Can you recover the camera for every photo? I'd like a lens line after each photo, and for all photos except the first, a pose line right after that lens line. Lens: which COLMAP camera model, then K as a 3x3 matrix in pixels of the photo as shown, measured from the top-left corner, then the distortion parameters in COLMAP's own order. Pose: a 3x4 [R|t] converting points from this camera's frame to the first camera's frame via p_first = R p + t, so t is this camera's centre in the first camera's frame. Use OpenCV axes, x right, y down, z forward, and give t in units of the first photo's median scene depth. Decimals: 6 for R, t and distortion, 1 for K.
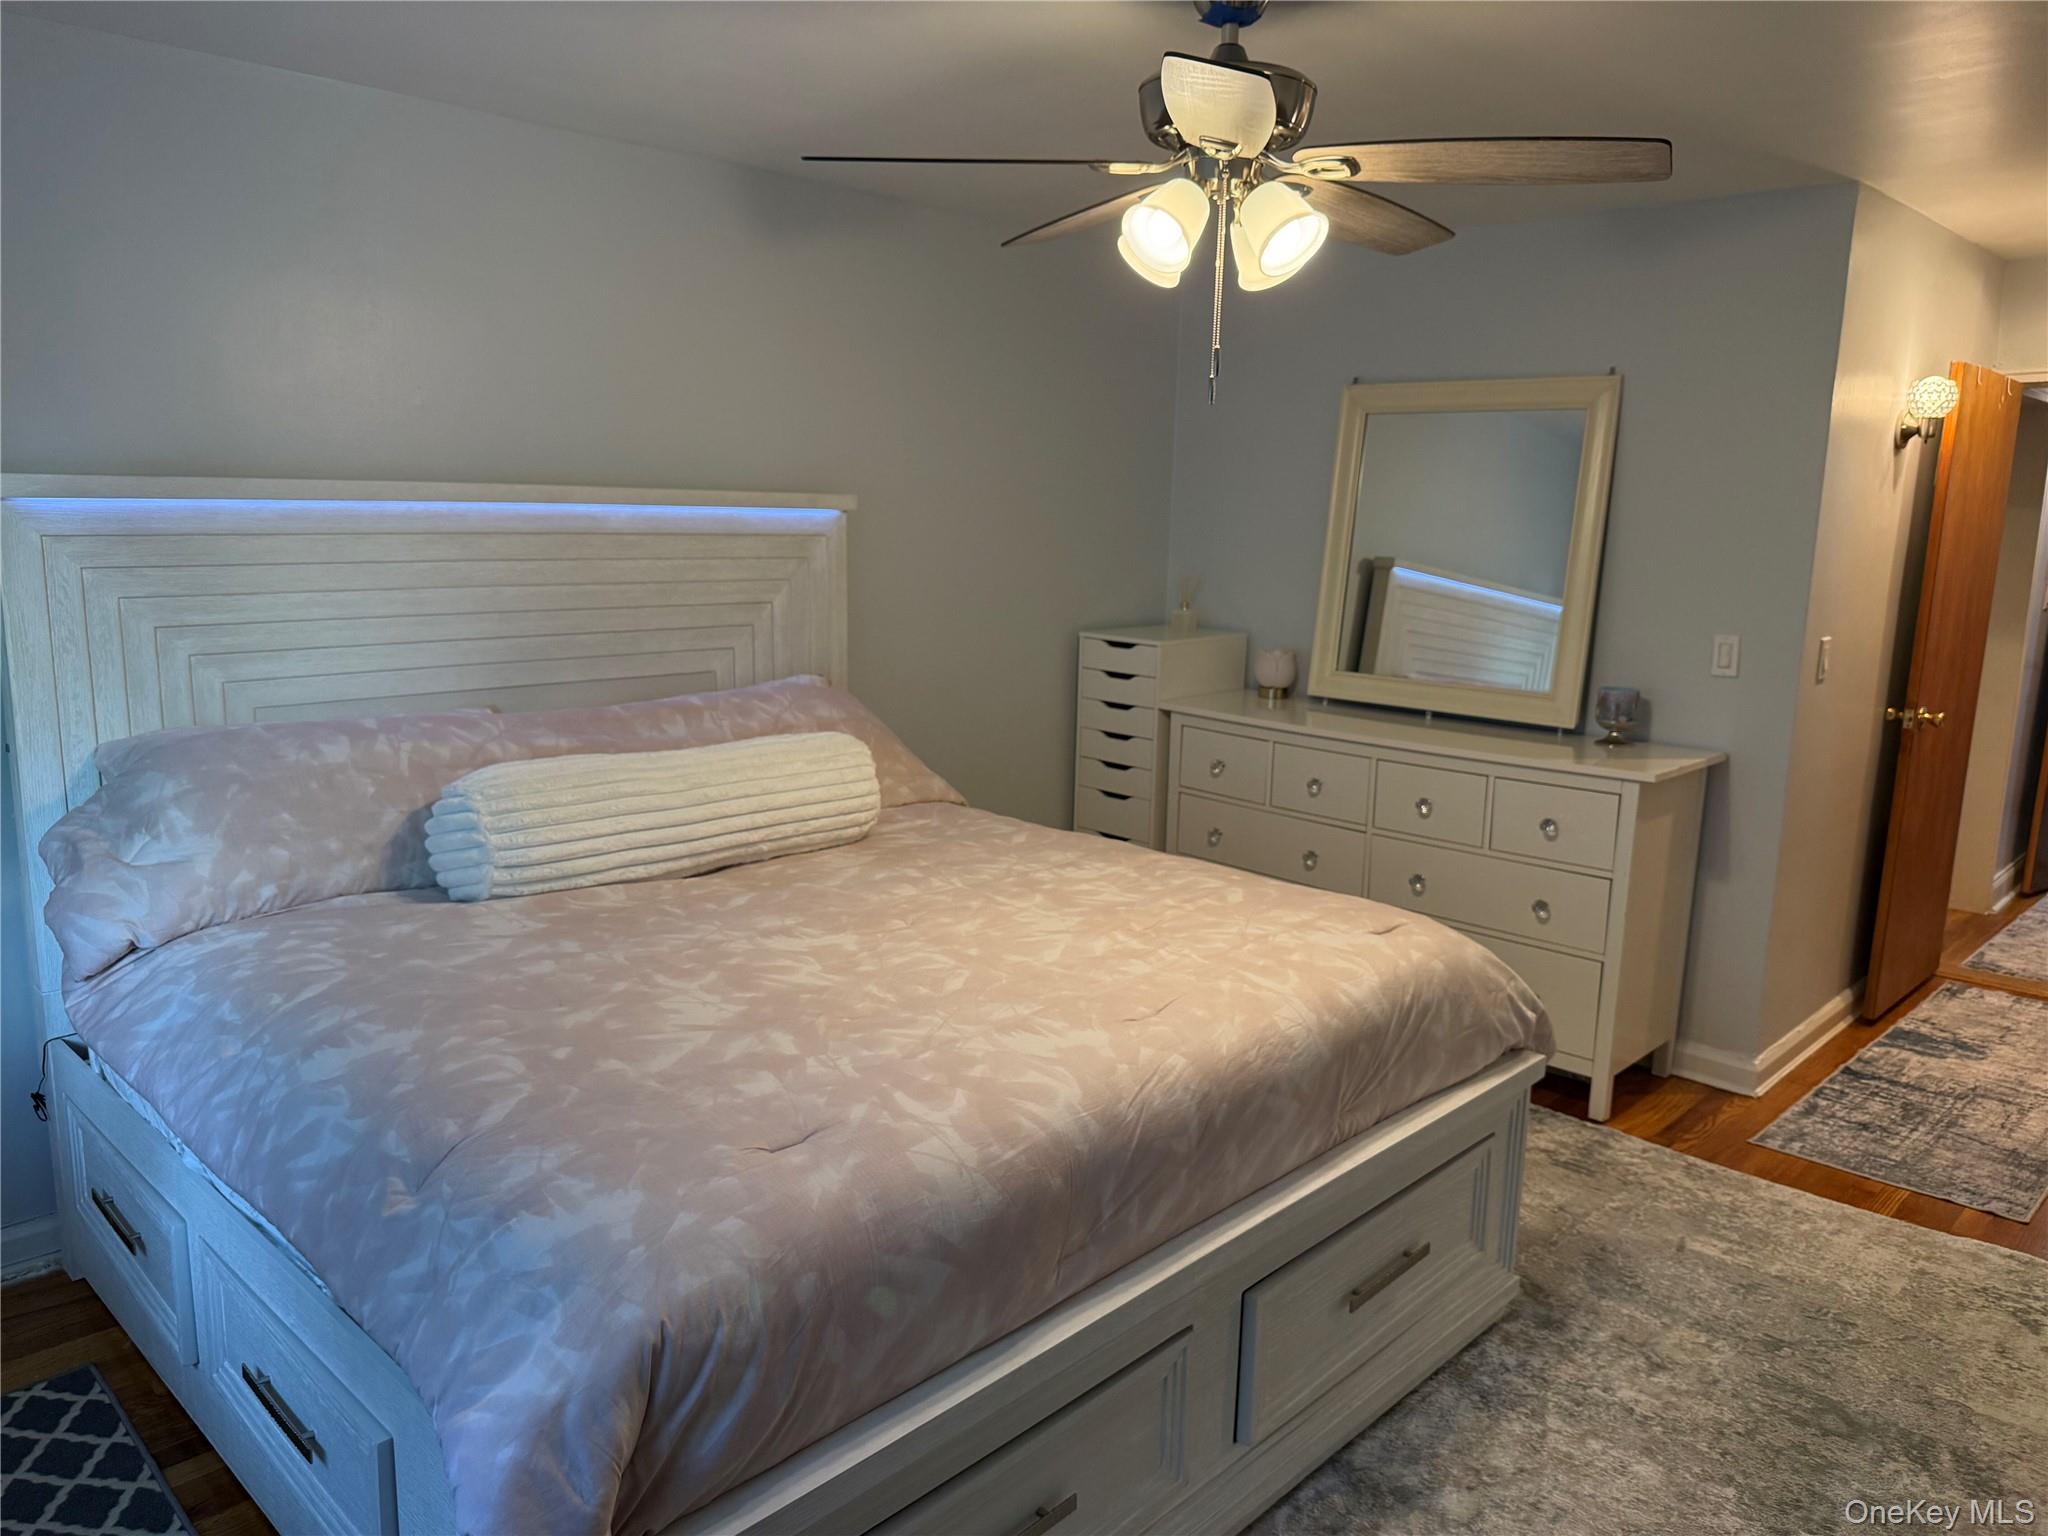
lens RADIAL K [[1452.5, 0, 1021.2], [0, 1452.5, 773.6], [0, 0, 1]] dist [0.048203, -0.061843]
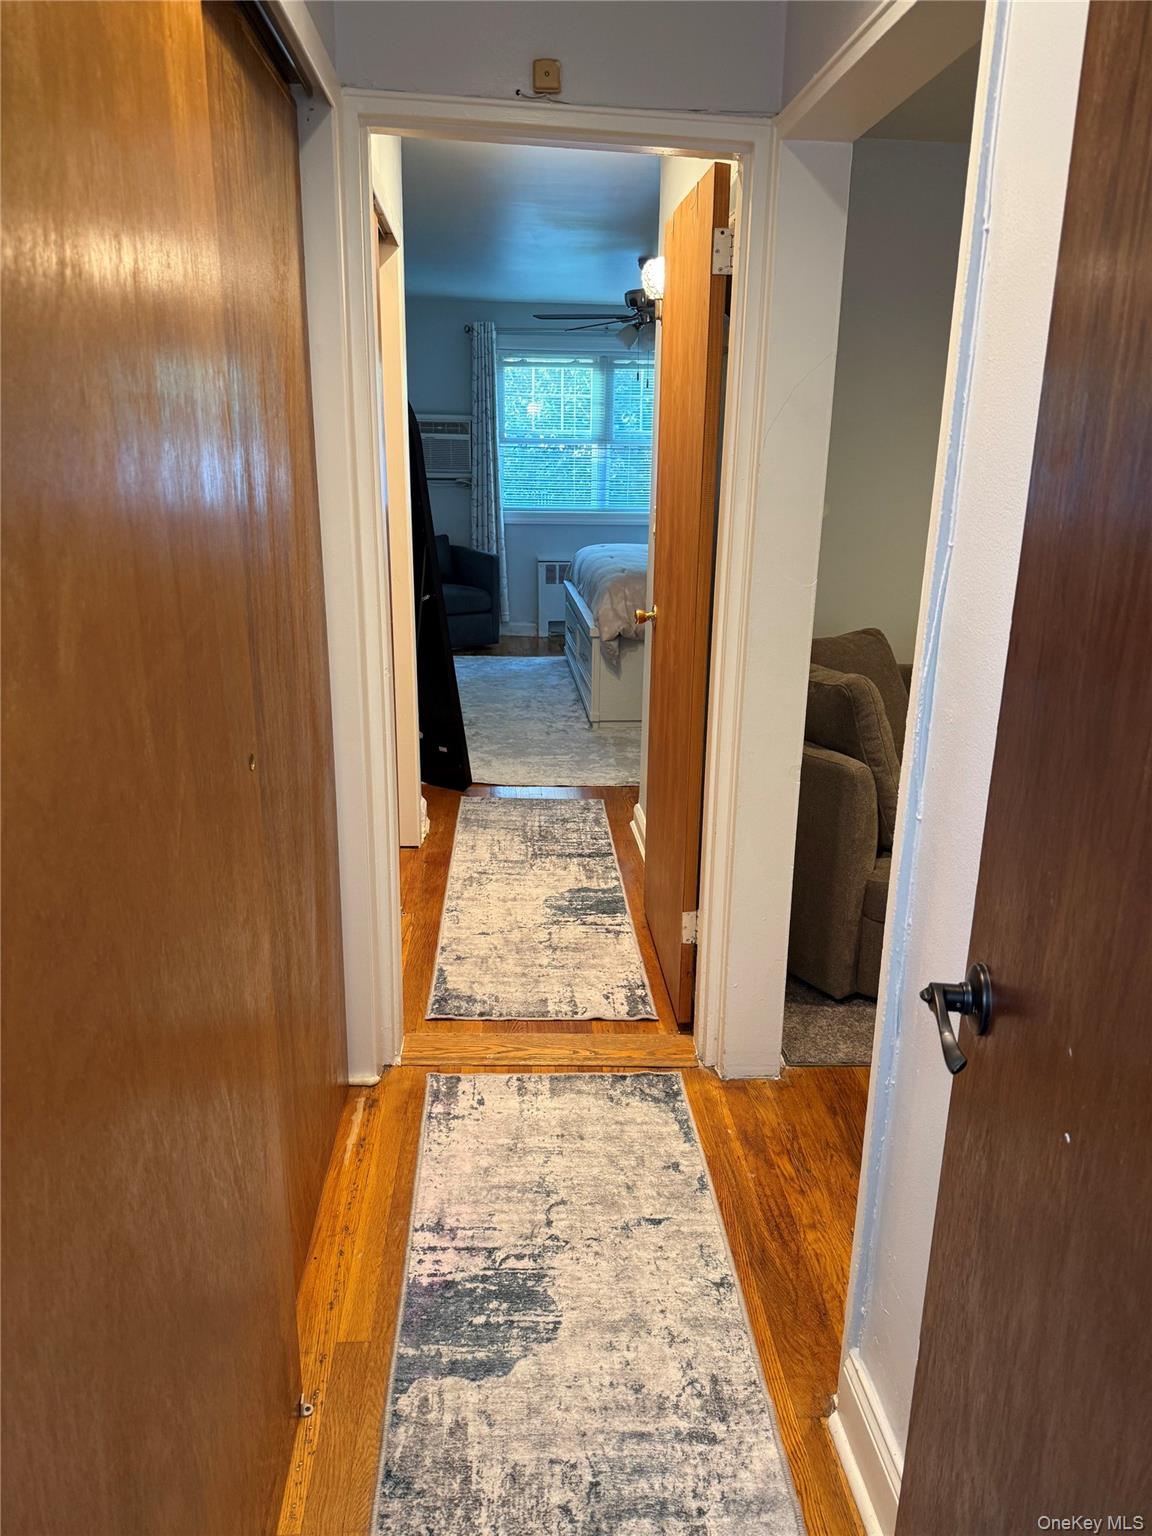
lens RADIAL K [[1089.4, 0, 577.4], [0, 1089.4, 768.1], [0, 0, 1]] dist [0.048203, -0.061843]
pose [[-0.664103, 0.183175, -0.724855, 1.425530], [-0.168454, 0.907932, 0.383774, -0.258256], [0.728416, 0.376970, -0.572104, 1.692628]]
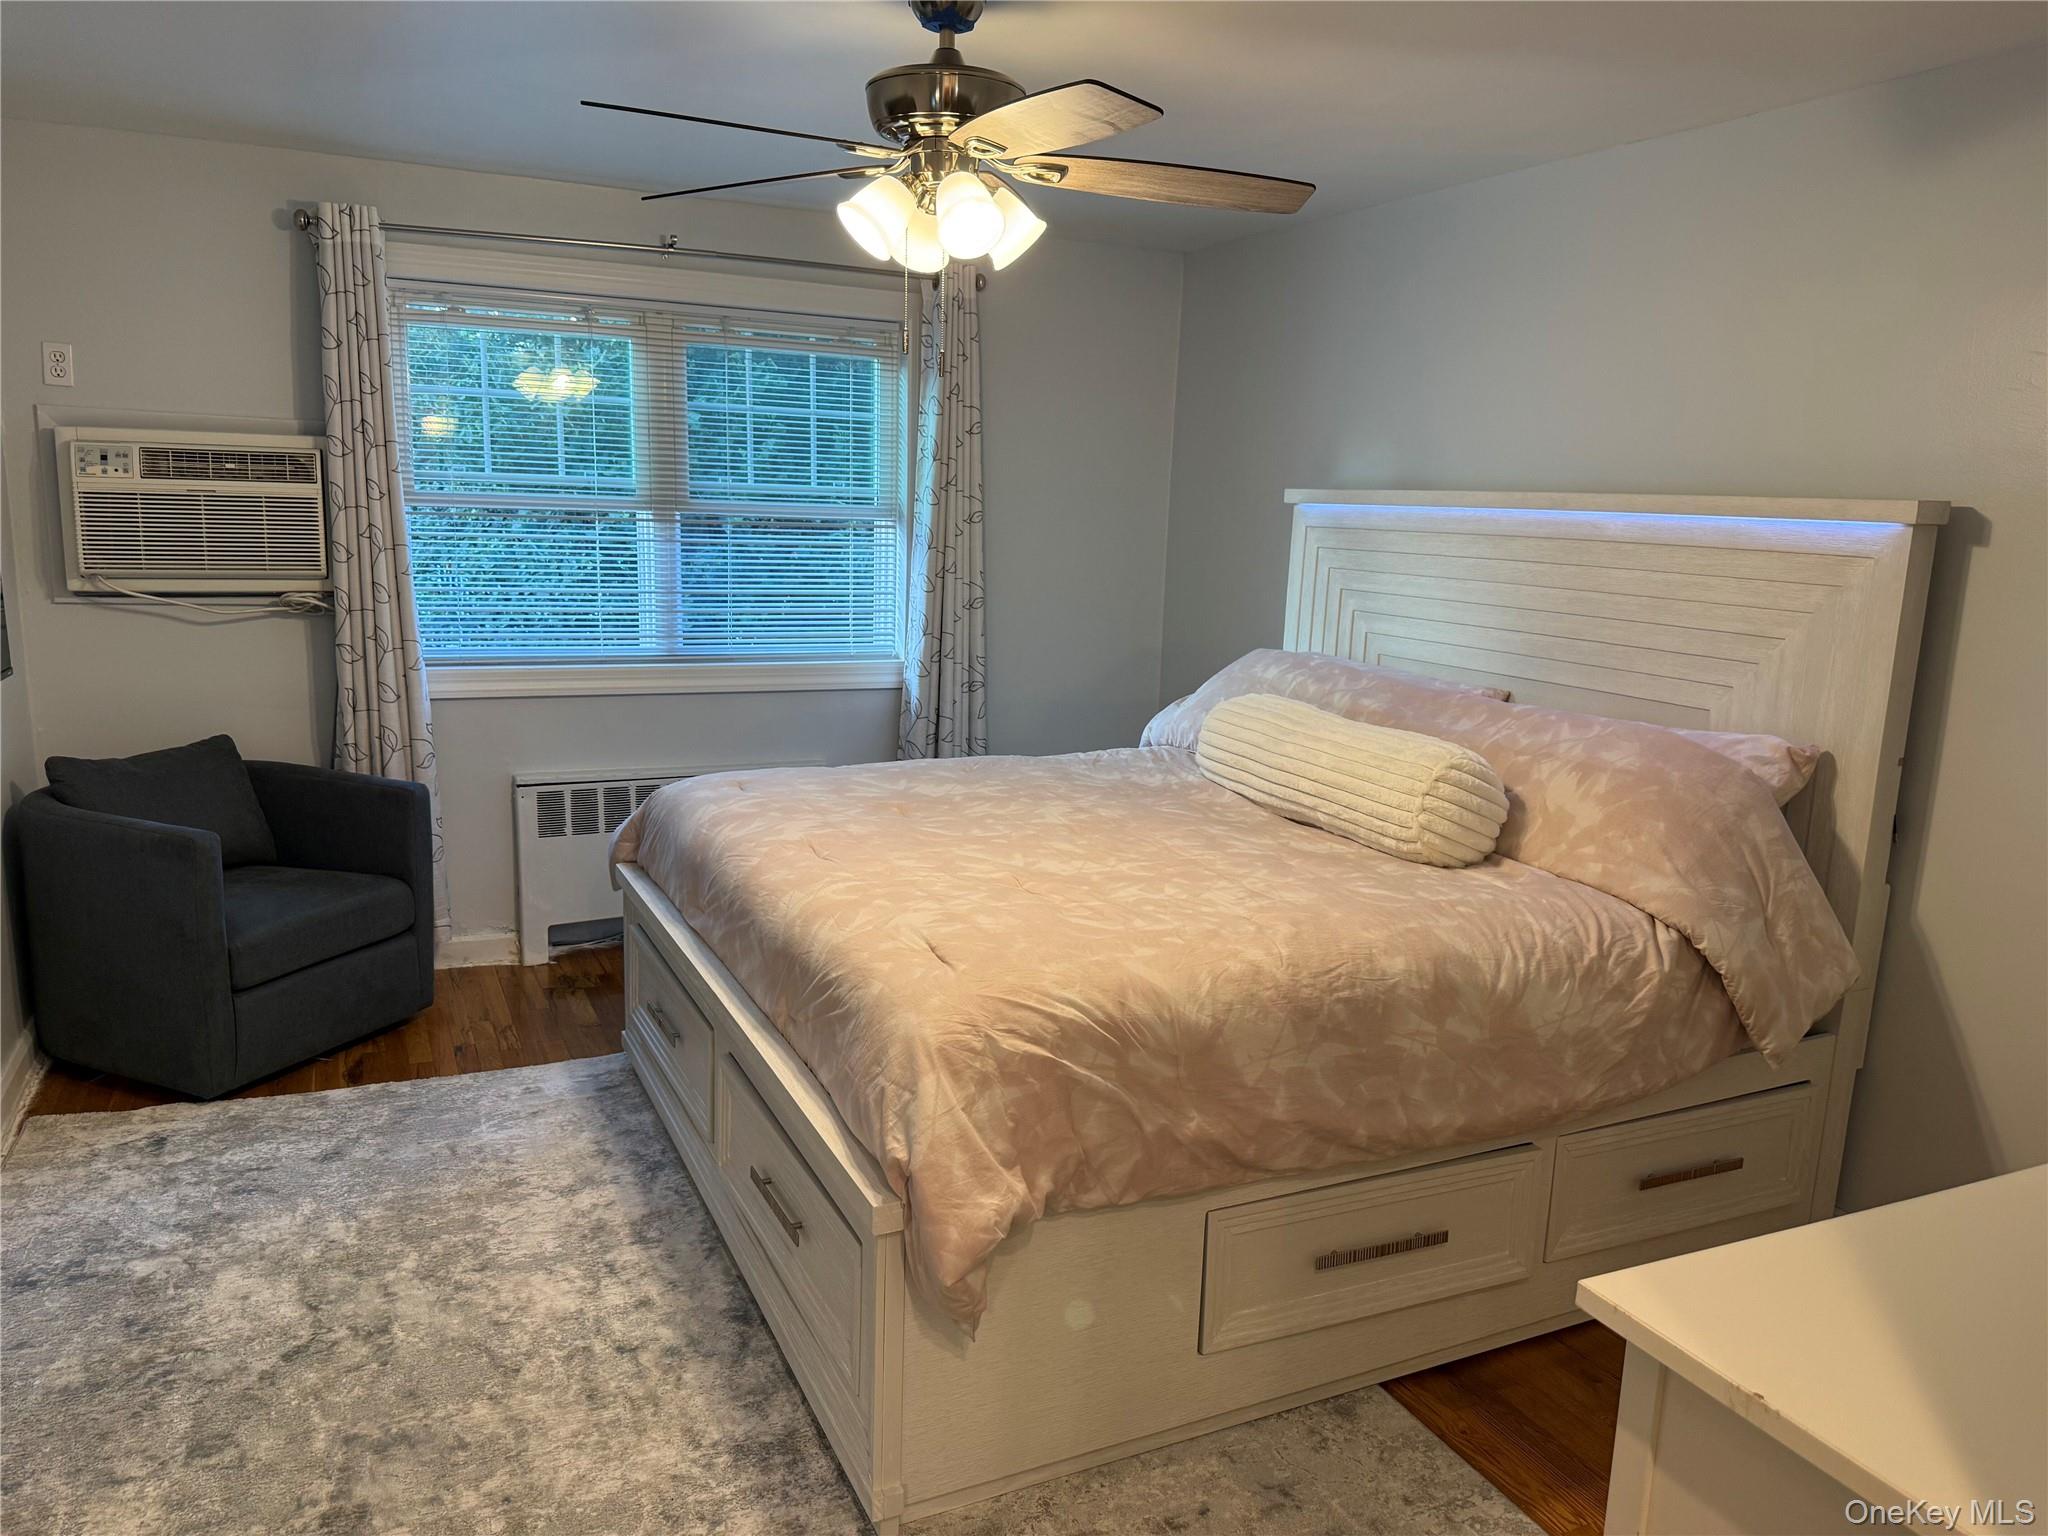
lens RADIAL K [[1452.5, 0, 1016.4], [0, 1452.5, 760.1], [0, 0, 1]] dist [0.048203, -0.061843]
pose [[-0.361524, 0.133963, -0.922689, 0.765656], [-0.212634, 0.951699, 0.221488, -0.154384], [0.907792, 0.276268, -0.315577, 0.968008]]
